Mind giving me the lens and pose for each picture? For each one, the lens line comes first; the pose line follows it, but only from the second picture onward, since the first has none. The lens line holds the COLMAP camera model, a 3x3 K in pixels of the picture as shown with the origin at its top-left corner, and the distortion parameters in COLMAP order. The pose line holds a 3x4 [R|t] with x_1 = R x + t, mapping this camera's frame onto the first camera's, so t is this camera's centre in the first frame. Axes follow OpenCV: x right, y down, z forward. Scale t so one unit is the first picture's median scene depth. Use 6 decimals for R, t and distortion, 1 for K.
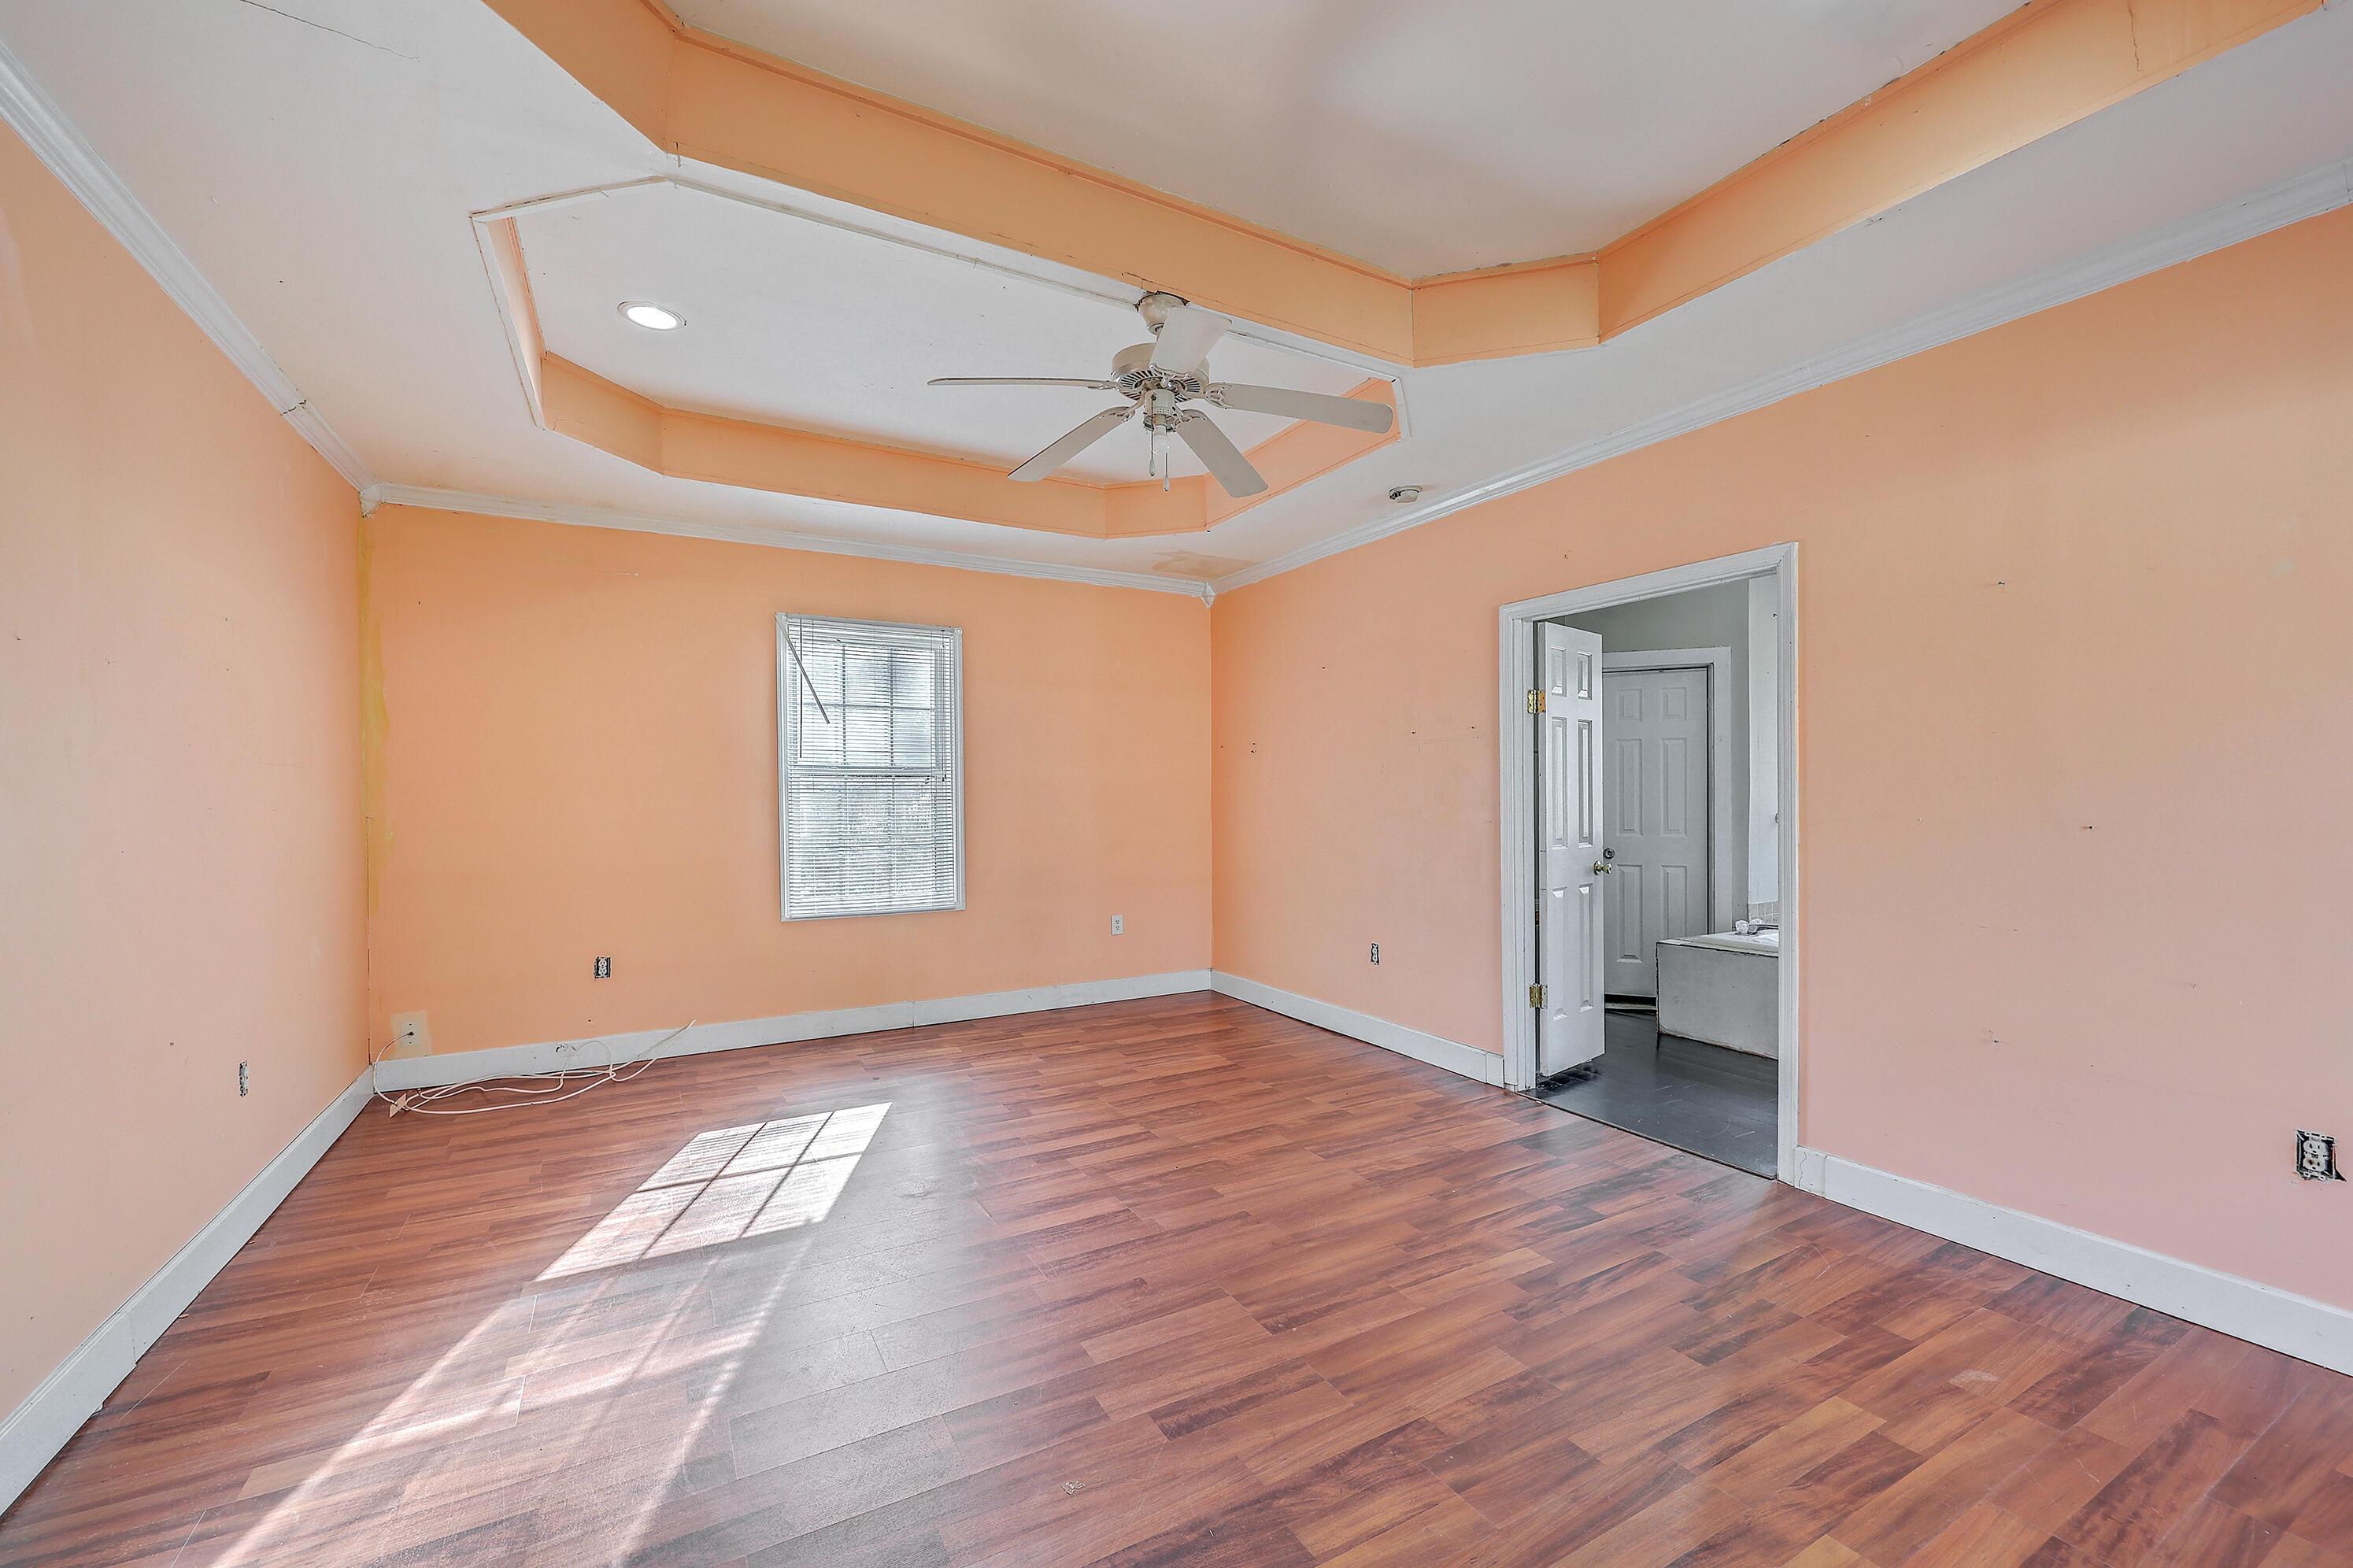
lens RADIAL K [[958.4, 0, 1181.6], [0, 958.4, 790.5], [0, 0, 1]] dist [-0.004564, -0.000652]
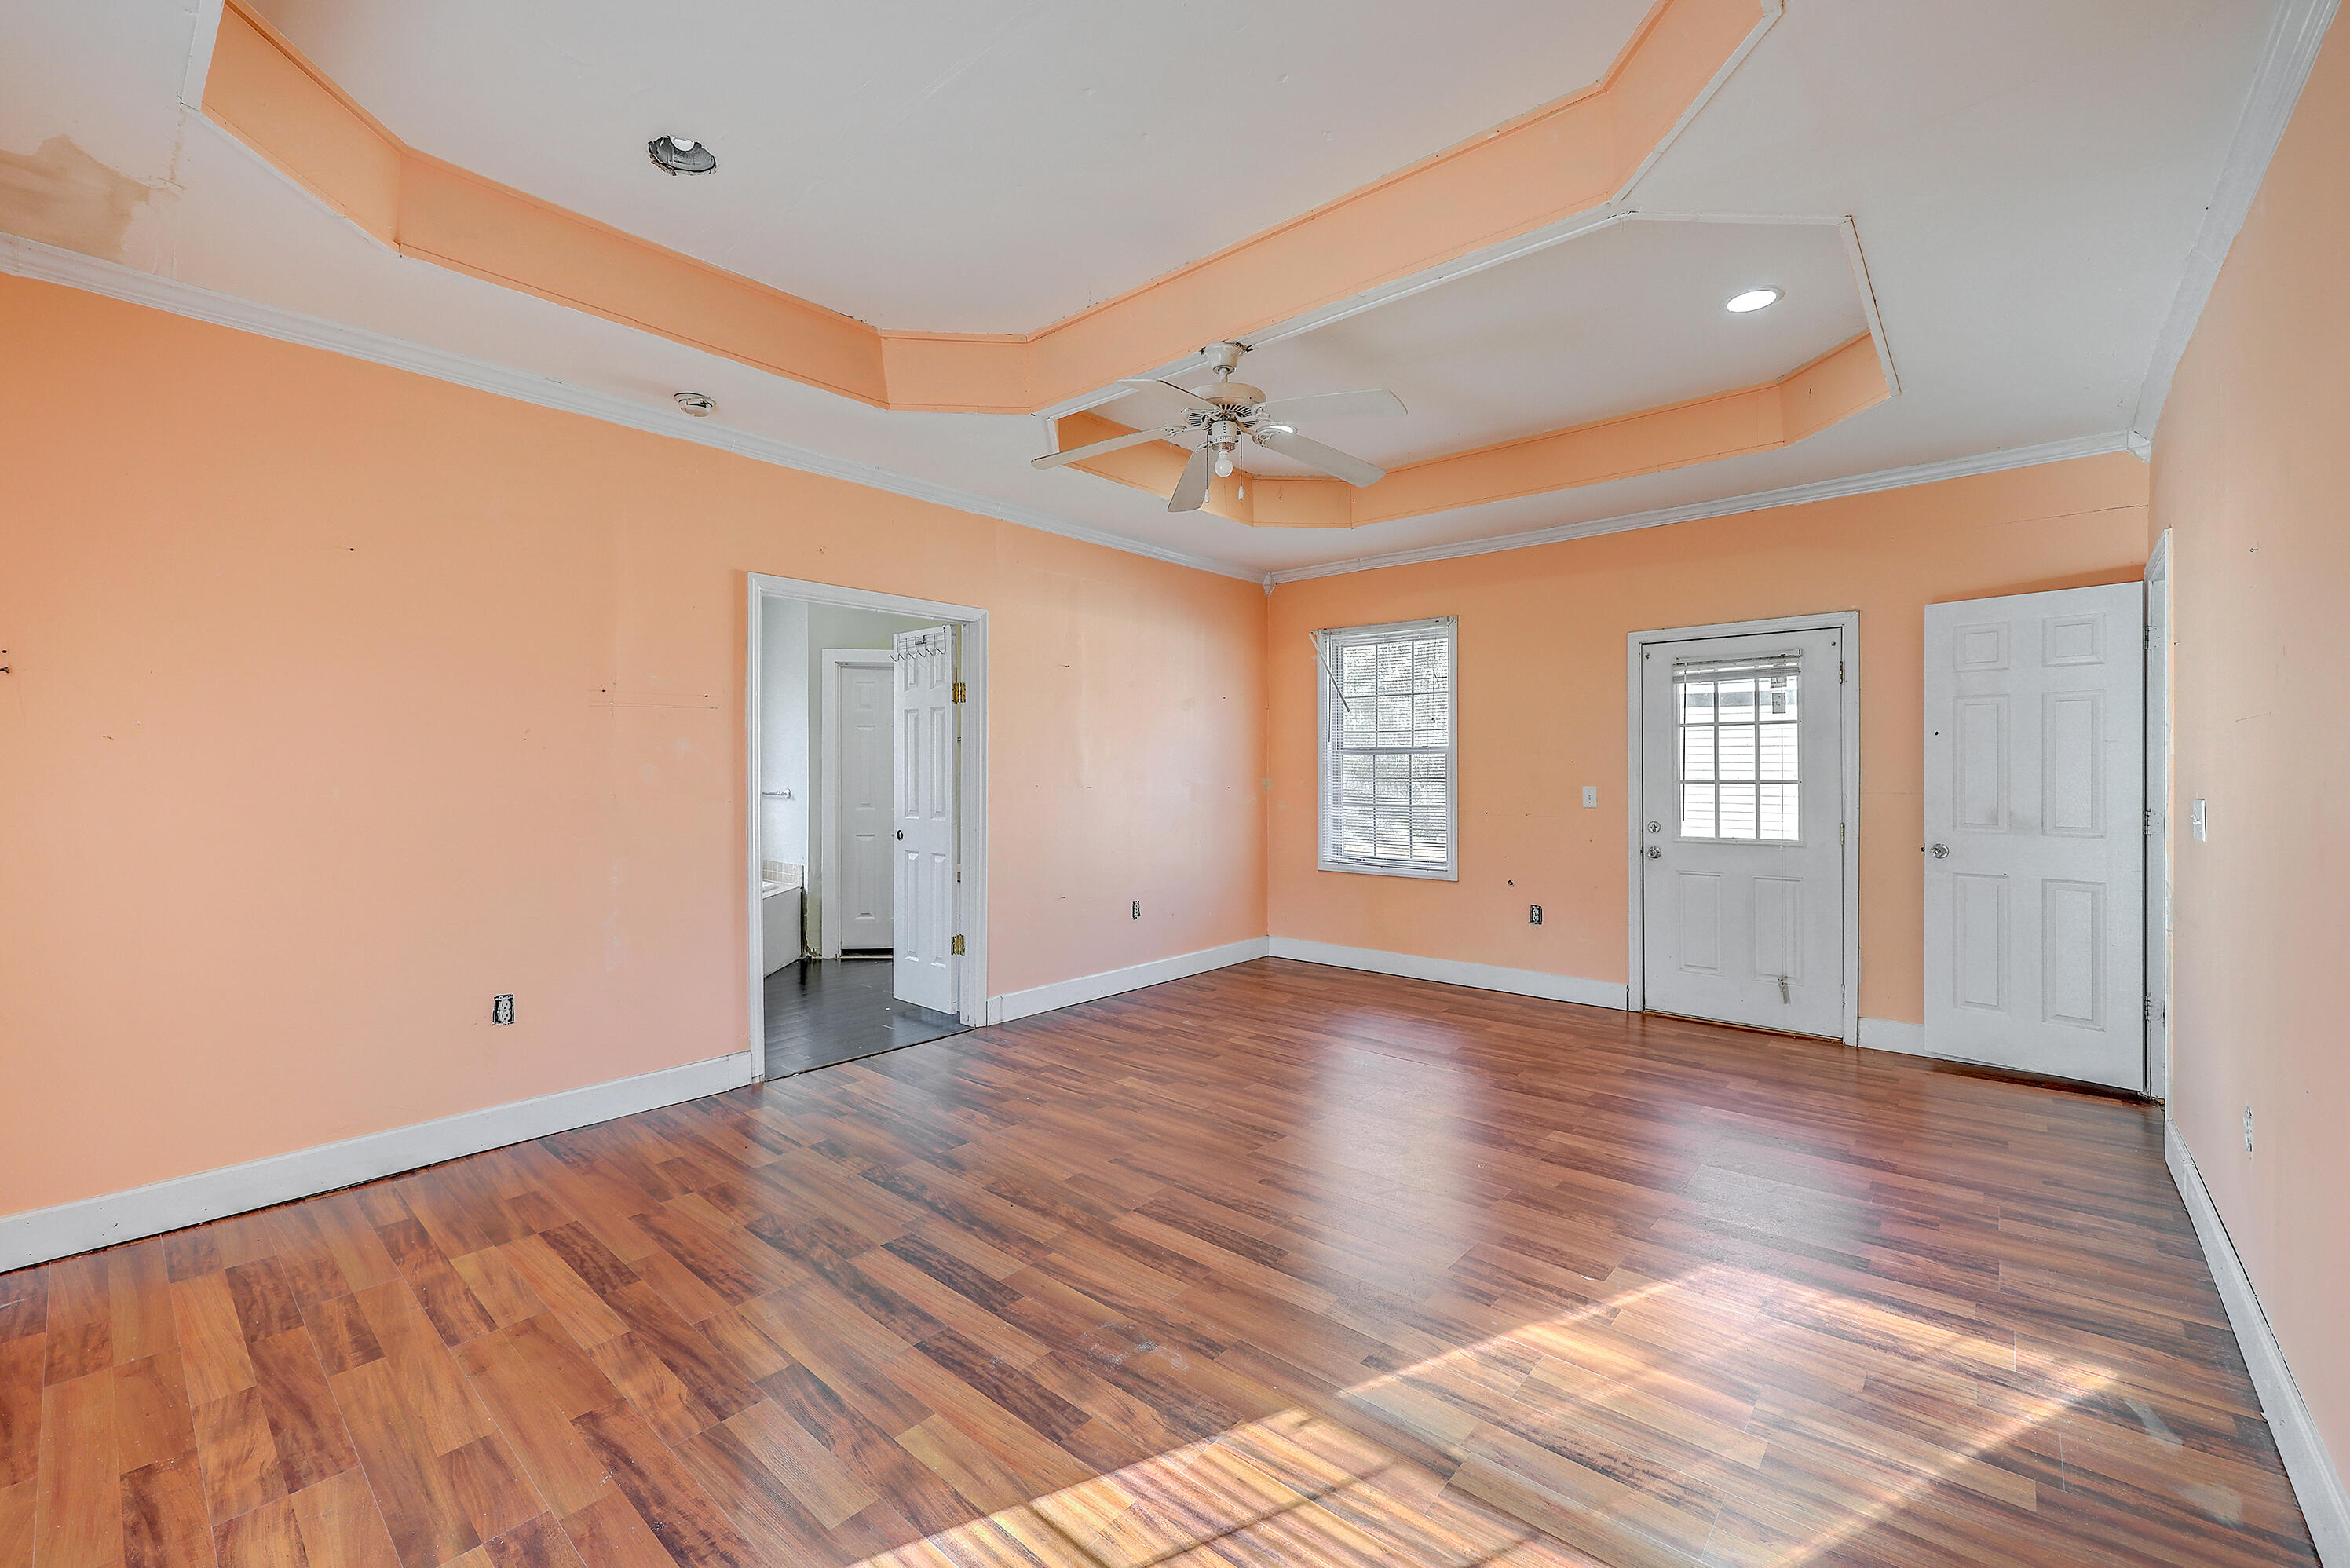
lens RADIAL K [[957.2, 0, 1177.7], [0, 957.2, 780.2], [0, 0, 1]] dist [-0.004564, -0.000652]
pose [[-0.337743, -0.003714, 0.941231, -0.823464], [-0.002327, 0.999992, 0.003111, 0.010372], [-0.941235, -0.001139, -0.337749, 1.104472]]
